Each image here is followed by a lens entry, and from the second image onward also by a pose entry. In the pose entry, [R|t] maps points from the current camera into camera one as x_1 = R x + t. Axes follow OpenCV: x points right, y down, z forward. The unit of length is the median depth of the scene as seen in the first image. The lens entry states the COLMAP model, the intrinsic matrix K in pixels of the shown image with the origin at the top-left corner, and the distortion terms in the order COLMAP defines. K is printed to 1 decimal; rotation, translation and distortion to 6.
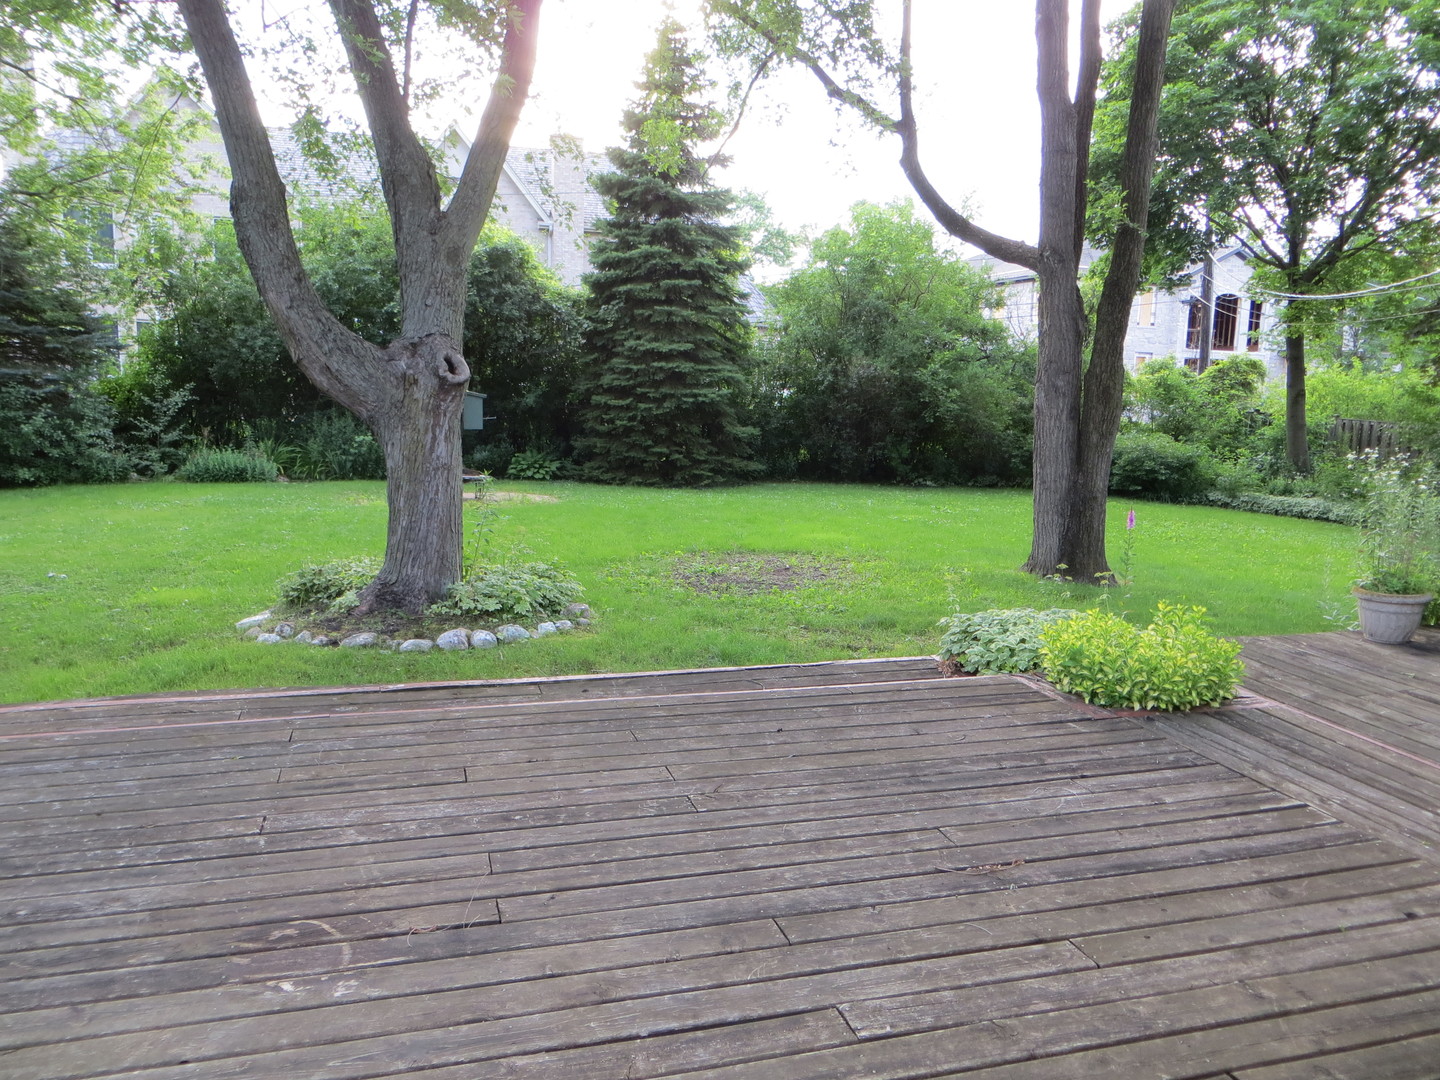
lens RADIAL K [[1084.6, 0, 718.5], [0, 1084.6, 538.1], [0, 0, 1]] dist [-0.007146, 0.000257]
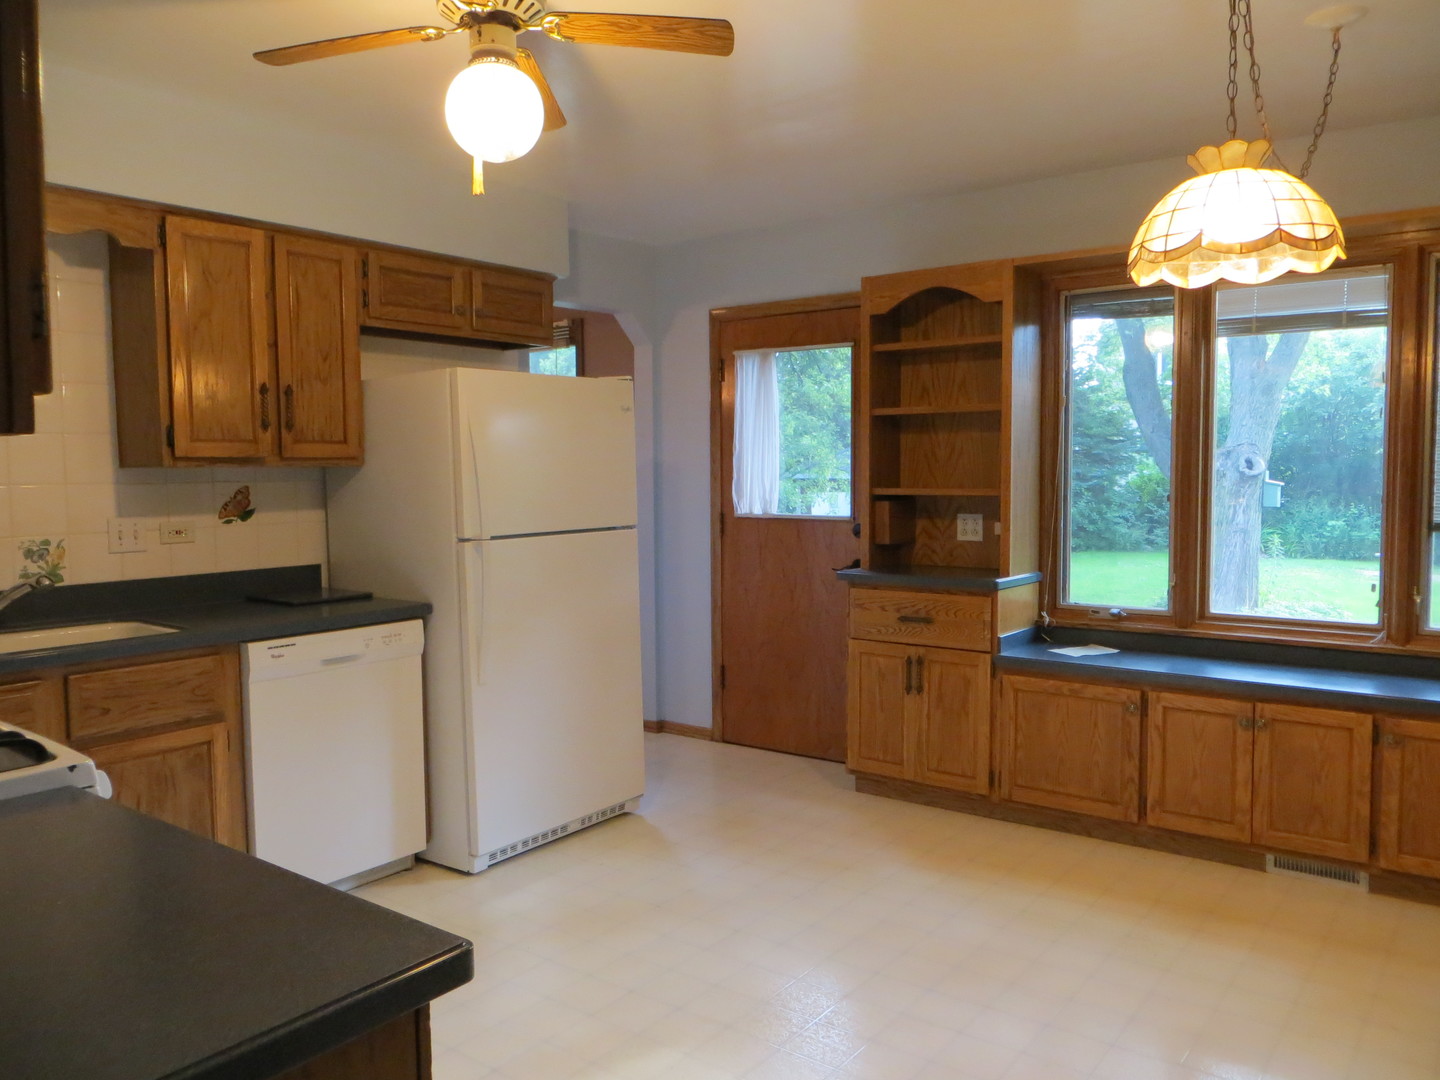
lens RADIAL K [[1084.6, 0, 720.3], [0, 1084.6, 540.3], [0, 0, 1]] dist [-0.007146, 0.000257]
pose [[0.587981, 0.032024, -0.808240, 0.235722], [-0.098961, 0.994558, -0.032586, 0.030026], [0.802798, 0.099145, 0.587950, -0.205869]]
